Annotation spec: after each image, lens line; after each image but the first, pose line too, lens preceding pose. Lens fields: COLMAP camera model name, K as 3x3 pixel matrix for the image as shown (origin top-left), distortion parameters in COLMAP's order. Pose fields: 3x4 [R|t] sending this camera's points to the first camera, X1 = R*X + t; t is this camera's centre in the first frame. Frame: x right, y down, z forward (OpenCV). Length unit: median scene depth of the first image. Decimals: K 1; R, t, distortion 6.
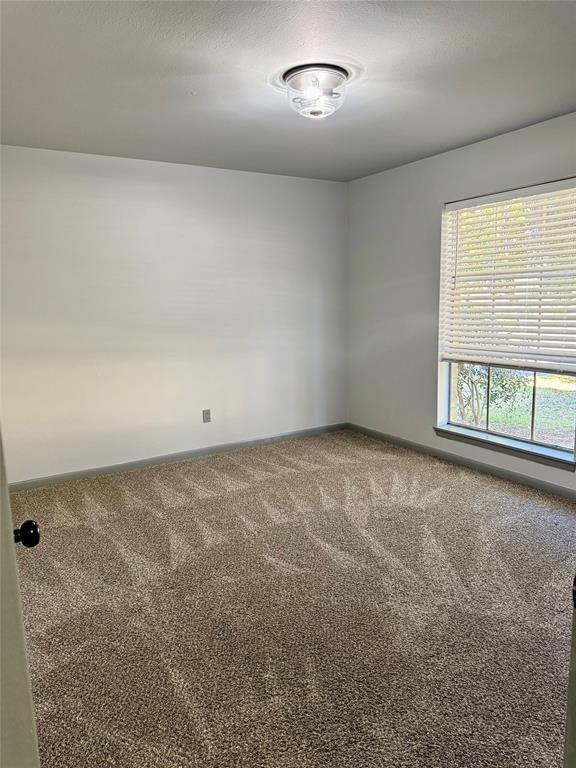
lens RADIAL K [[540.7, 0, 288.0], [0, 540.7, 384.0], [0, 0, 1]] dist [0.105905, -0.166760]
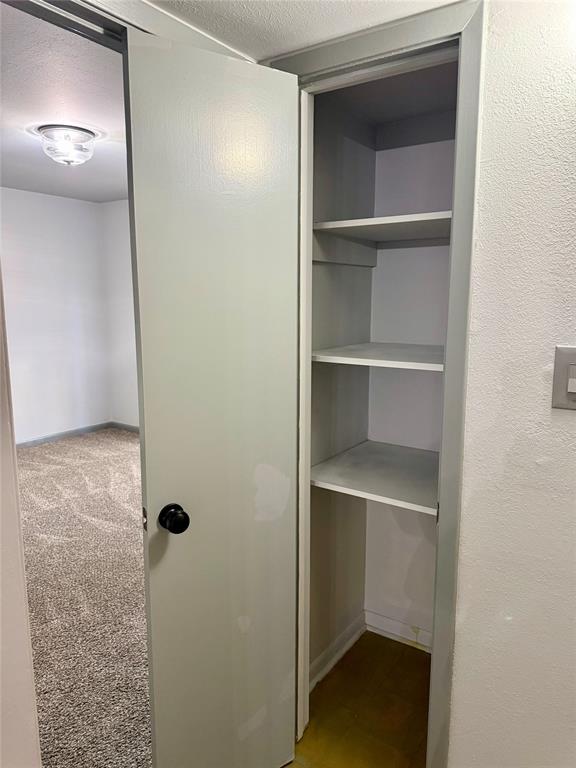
lens RADIAL K [[540.7, 0, 288.0], [0, 540.7, 384.0], [0, 0, 1]] dist [0.105905, -0.166760]
pose [[0.912488, -0.037214, 0.407407, -0.014996], [0.039909, 0.999202, 0.001884, 0.012157], [-0.407152, 0.014540, 0.913245, -0.229301]]
